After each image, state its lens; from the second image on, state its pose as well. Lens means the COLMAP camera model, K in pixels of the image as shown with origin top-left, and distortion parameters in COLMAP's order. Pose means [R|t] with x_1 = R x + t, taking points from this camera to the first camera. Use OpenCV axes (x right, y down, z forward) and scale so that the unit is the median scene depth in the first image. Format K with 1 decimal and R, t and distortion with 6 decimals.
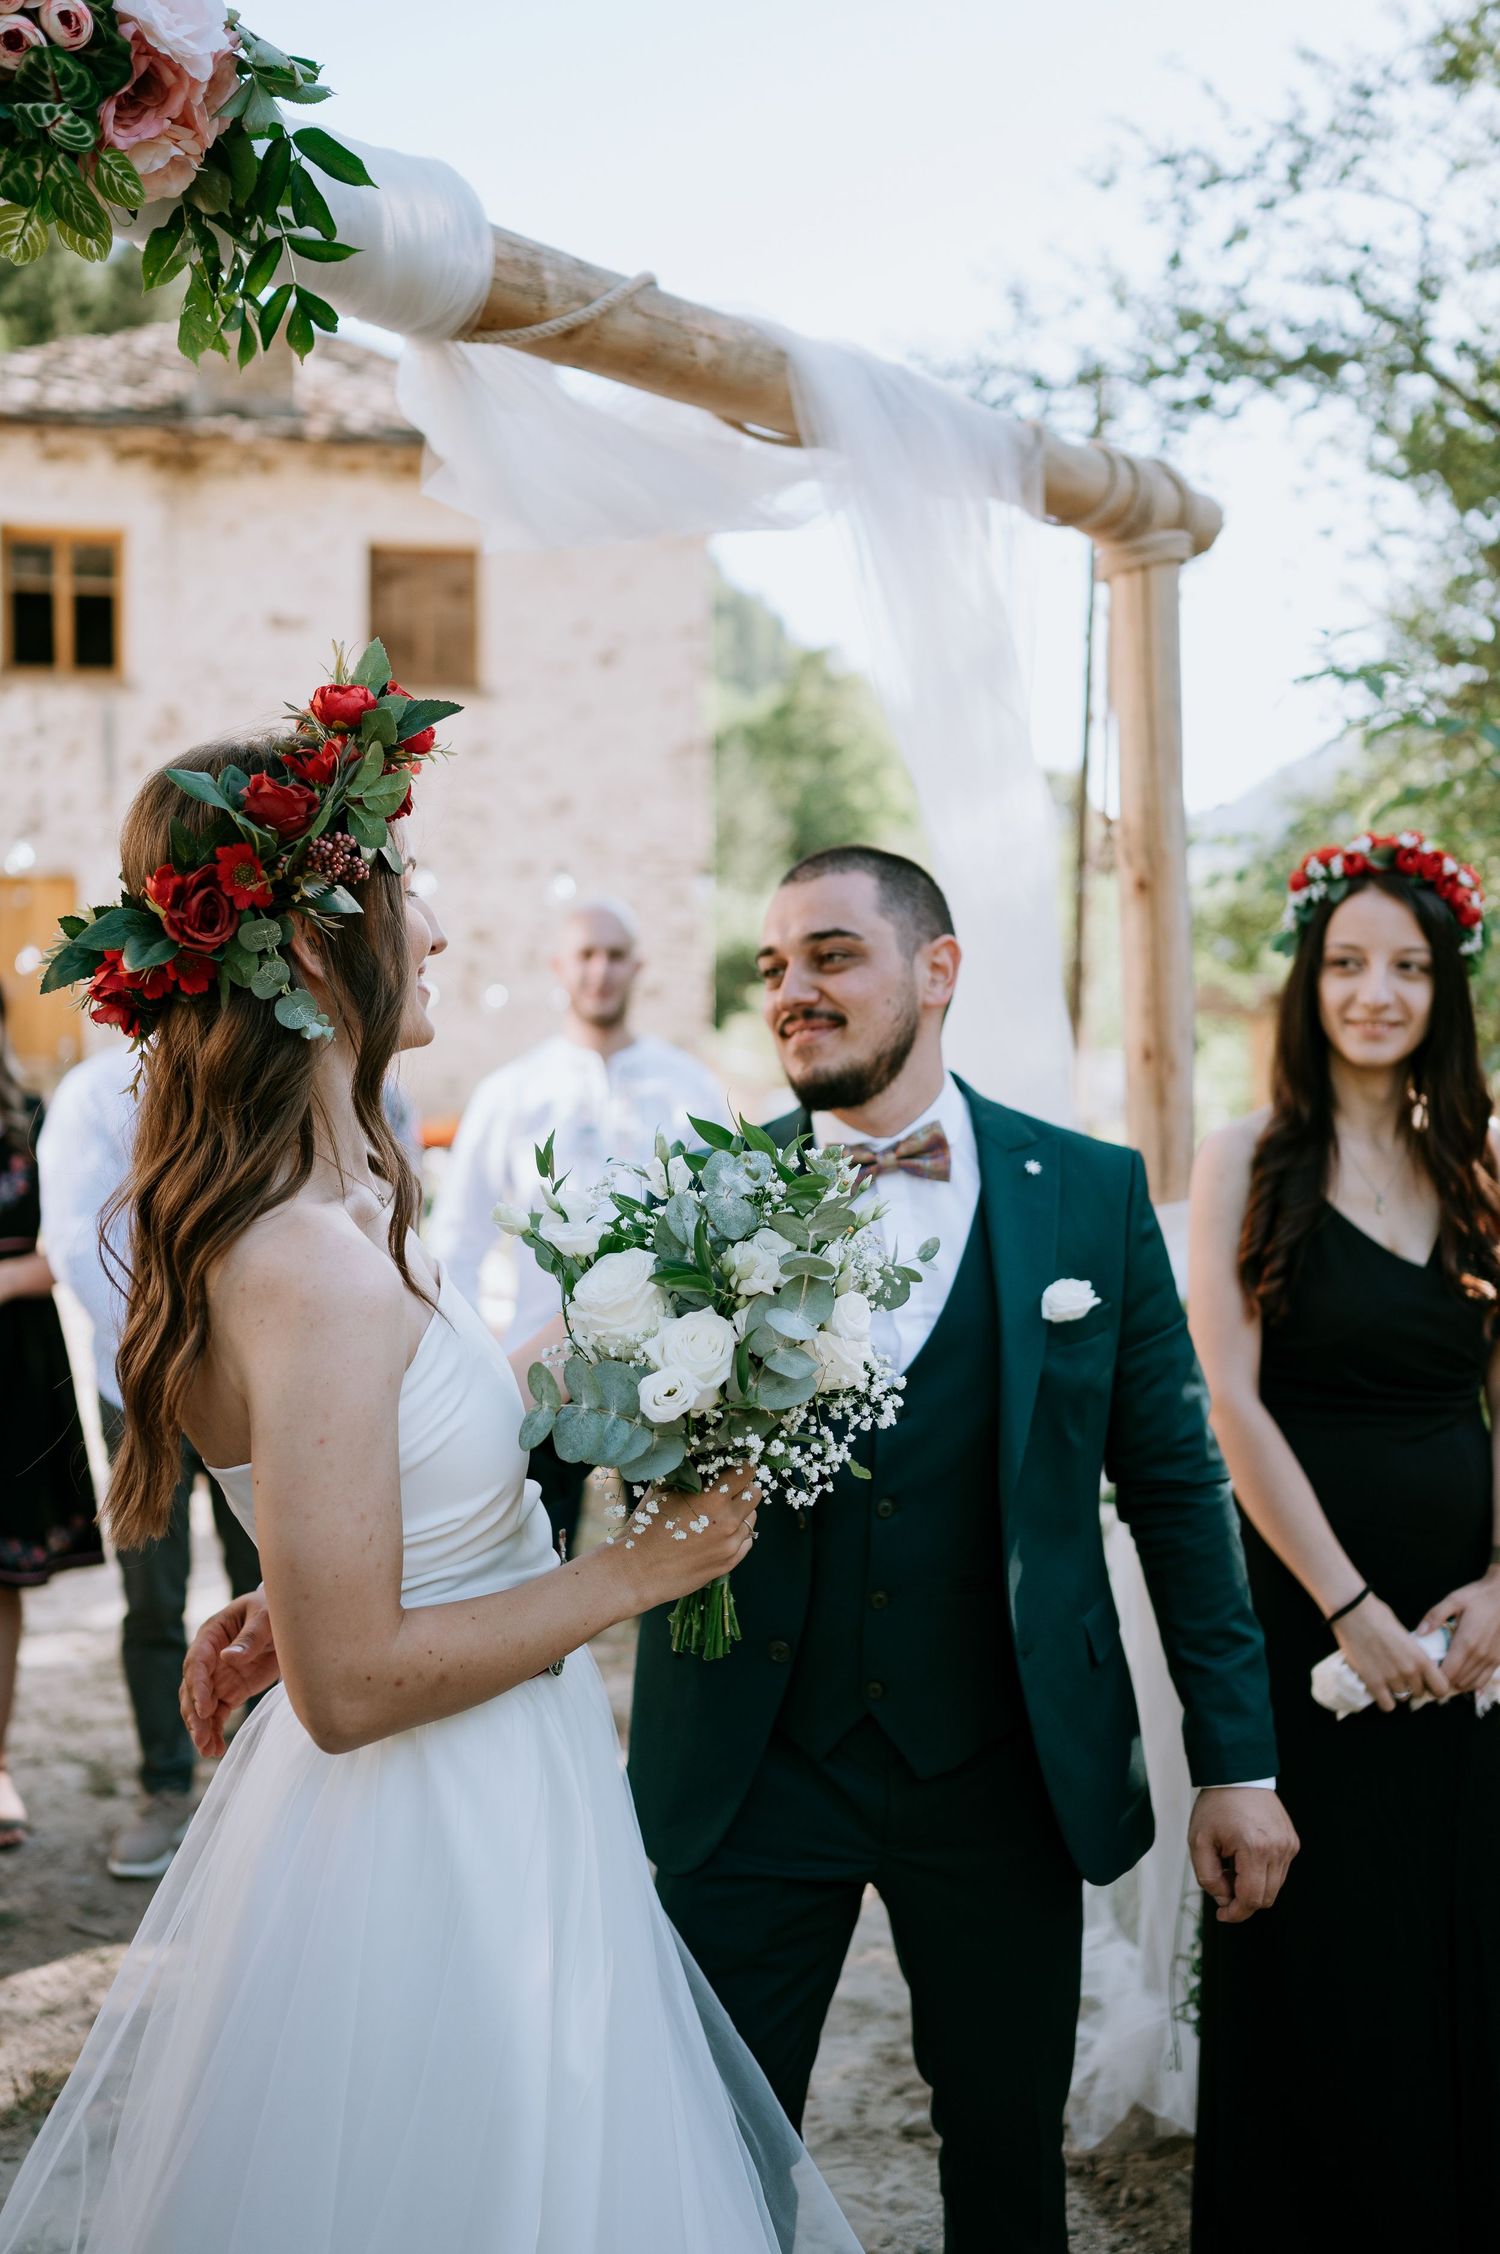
lens RADIAL K [[2132.7, 0, 750.0], [0, 2132.7, 1127.0], [0, 0, 1]] dist [-0.005252, 0.009389]
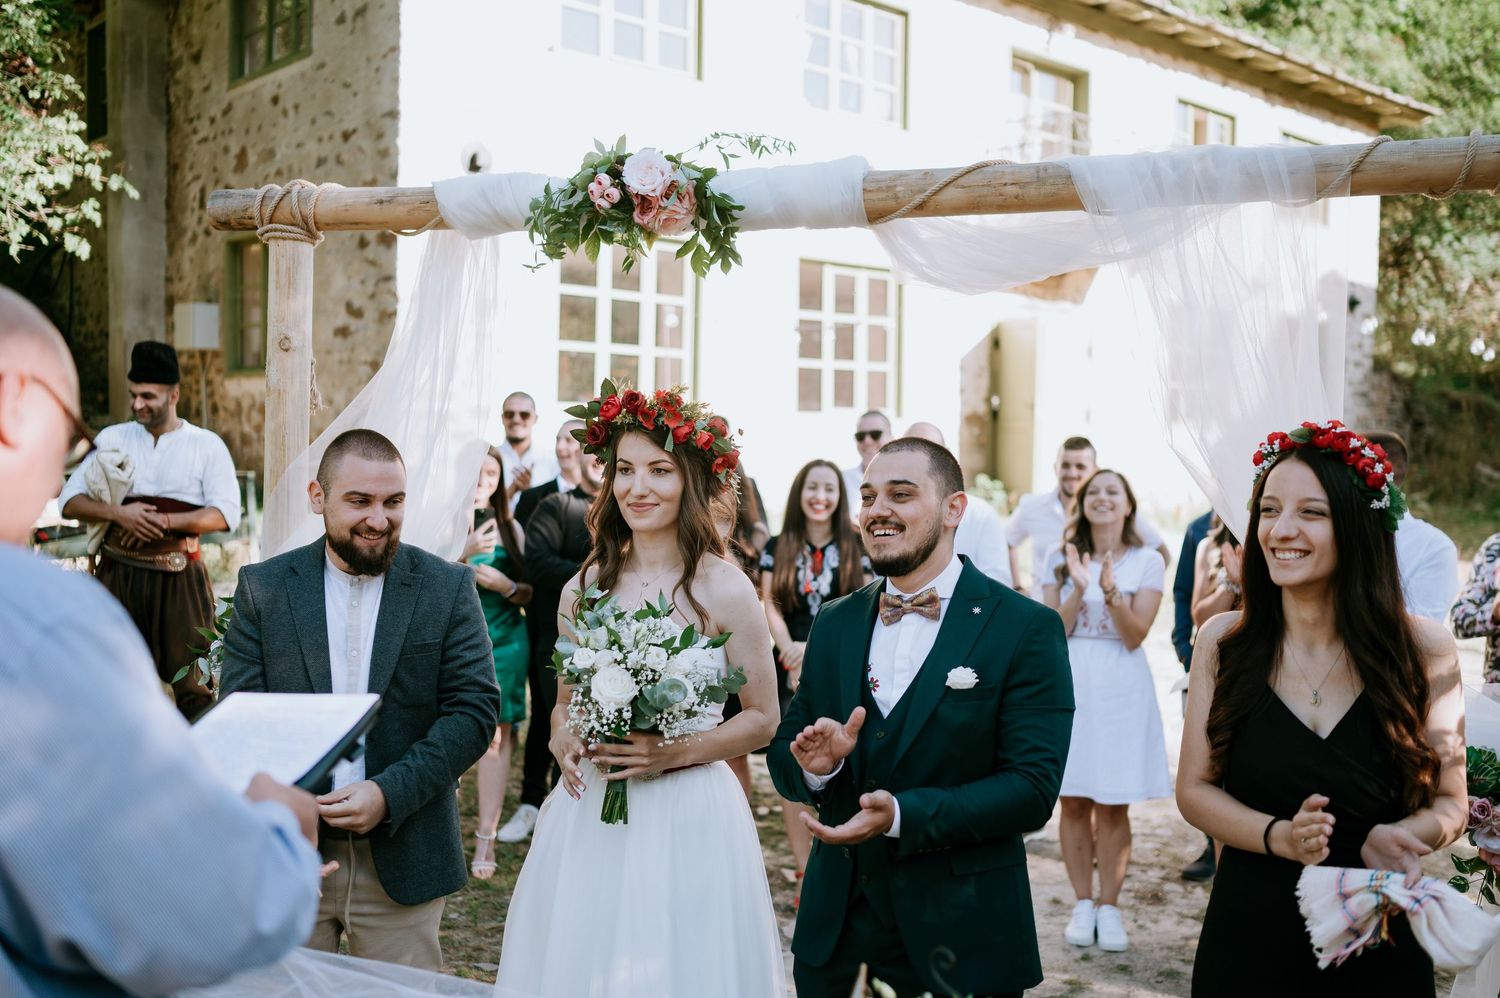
lens RADIAL K [[1416.6, 0, 750.9], [0, 1416.6, 492.4], [0, 0, 1]] dist [-0.004149, 0.004066]
pose [[0.364464, 0.043044, -0.930222, 1.213220], [-0.065708, 0.997630, 0.020418, -0.101018], [0.928896, 0.053682, 0.366429, 0.325702]]
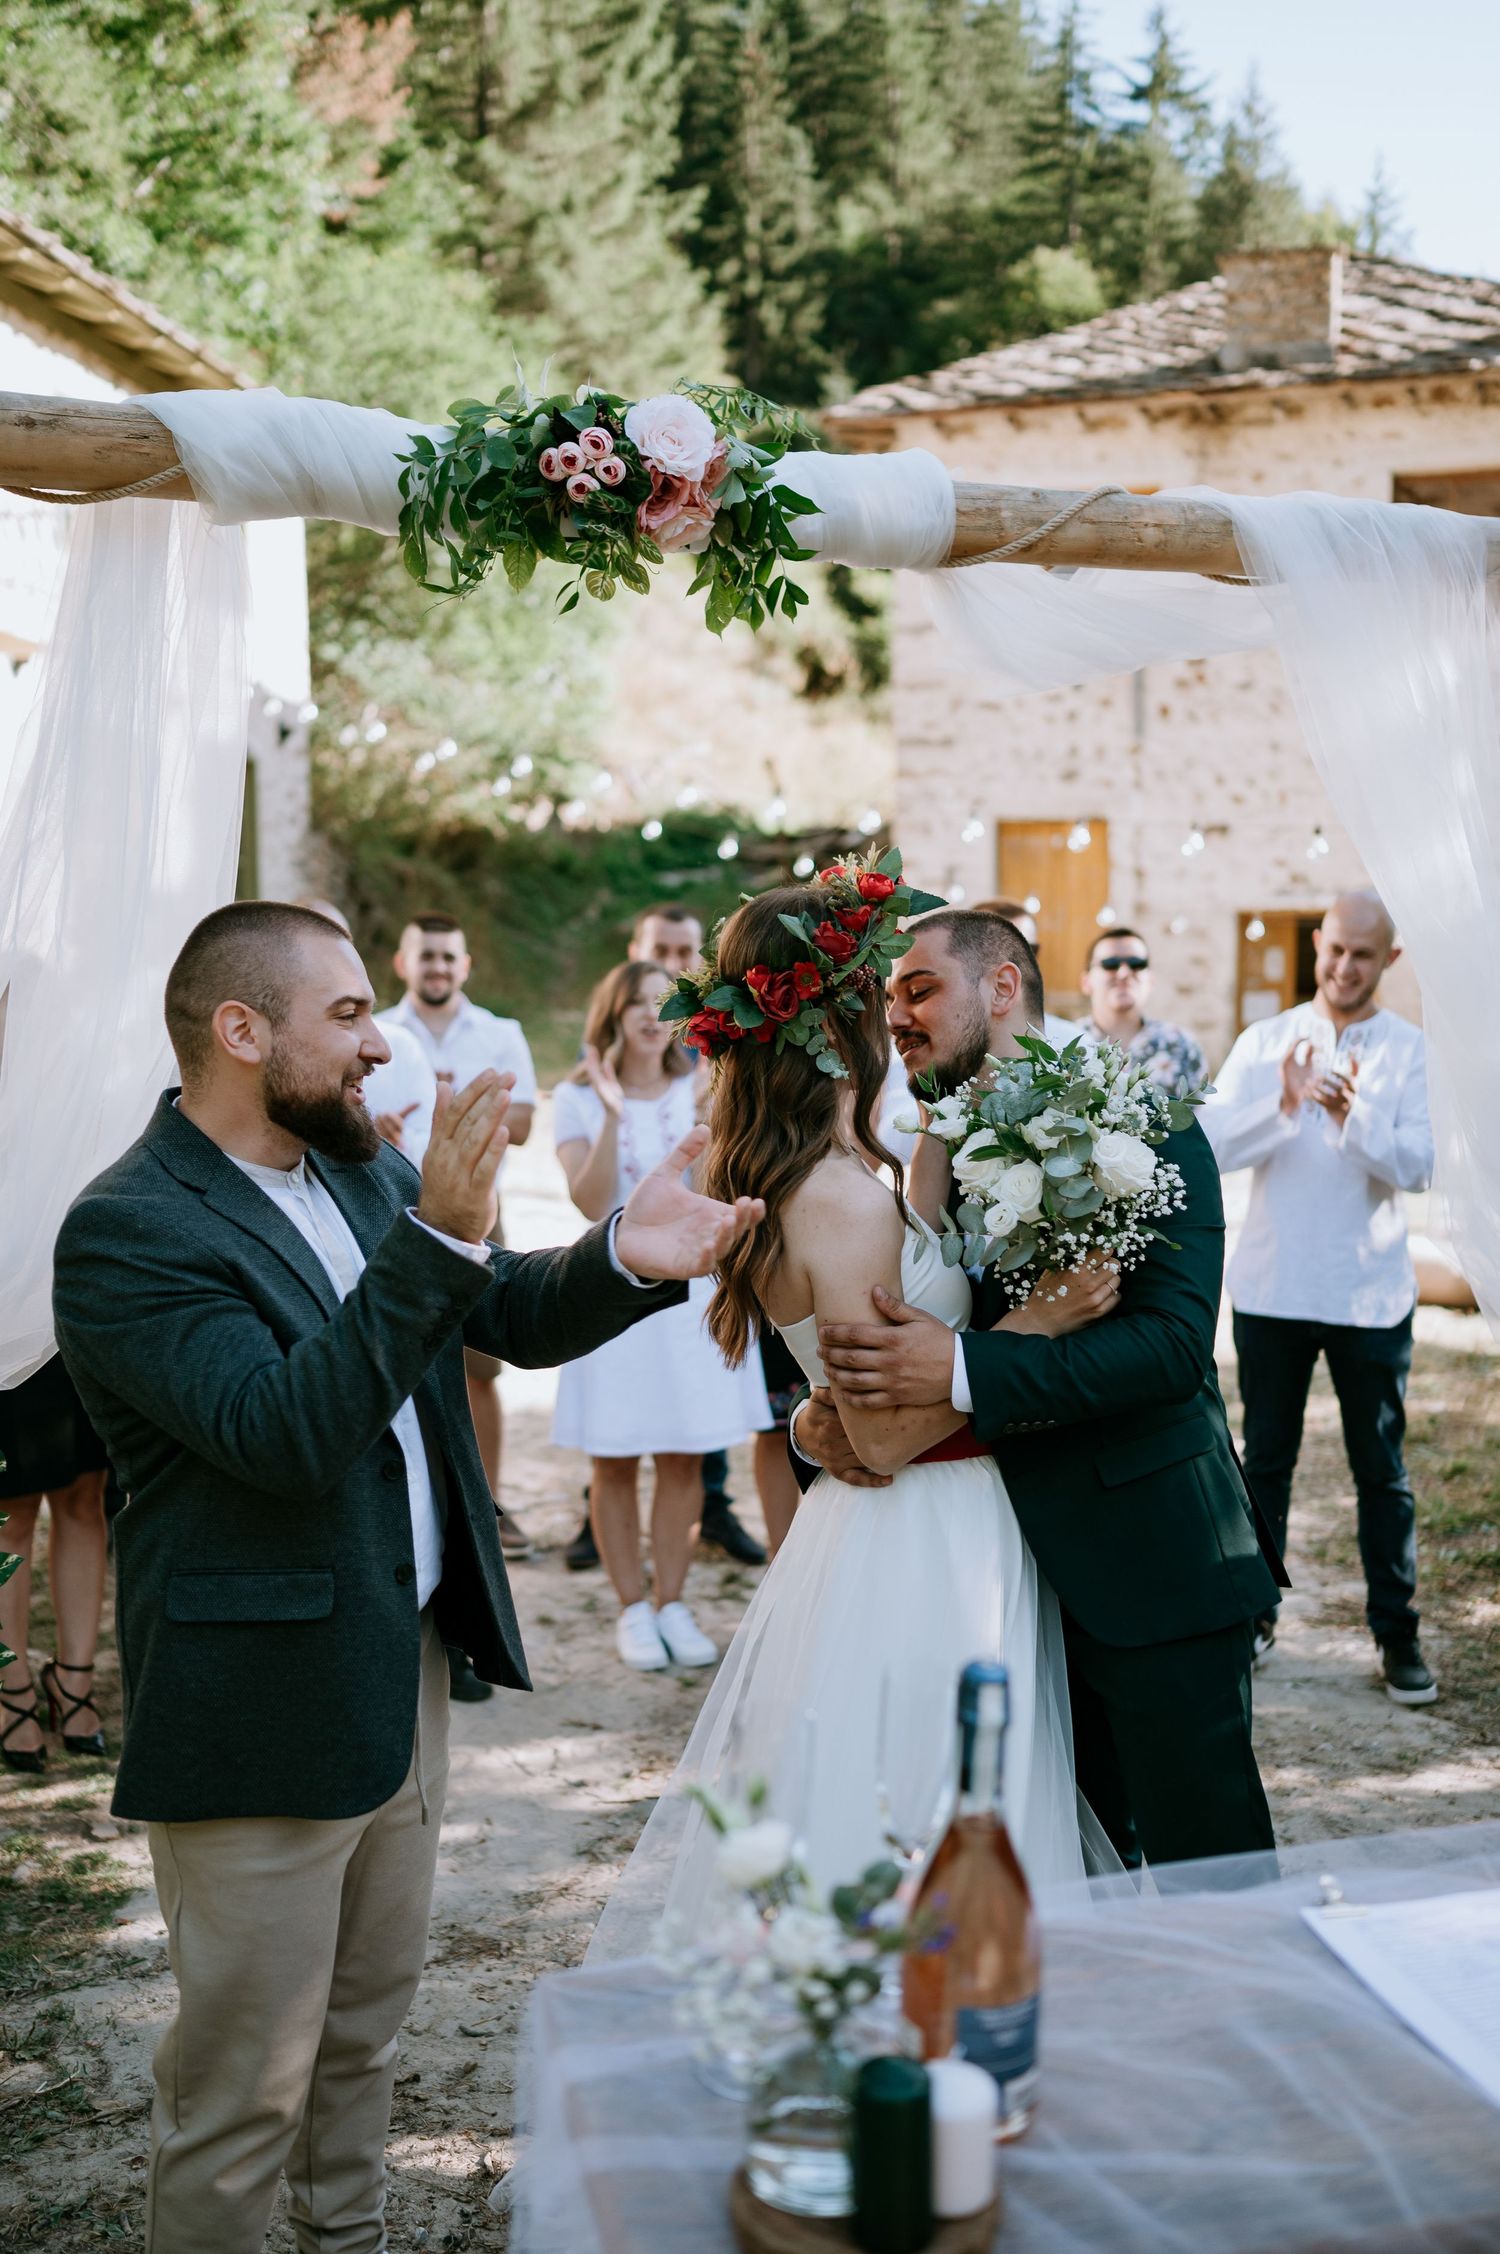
lens RADIAL K [[2125.1, 0, 752.1], [0, 2125.1, 1150.5], [0, 0, 1]] dist [-0.006940, 0.003362]
pose [[0.879316, 0.041681, -0.474411, 0.437925], [-0.018818, 0.998426, 0.052842, -0.046220], [0.475866, -0.037538, 0.878716, -0.334101]]
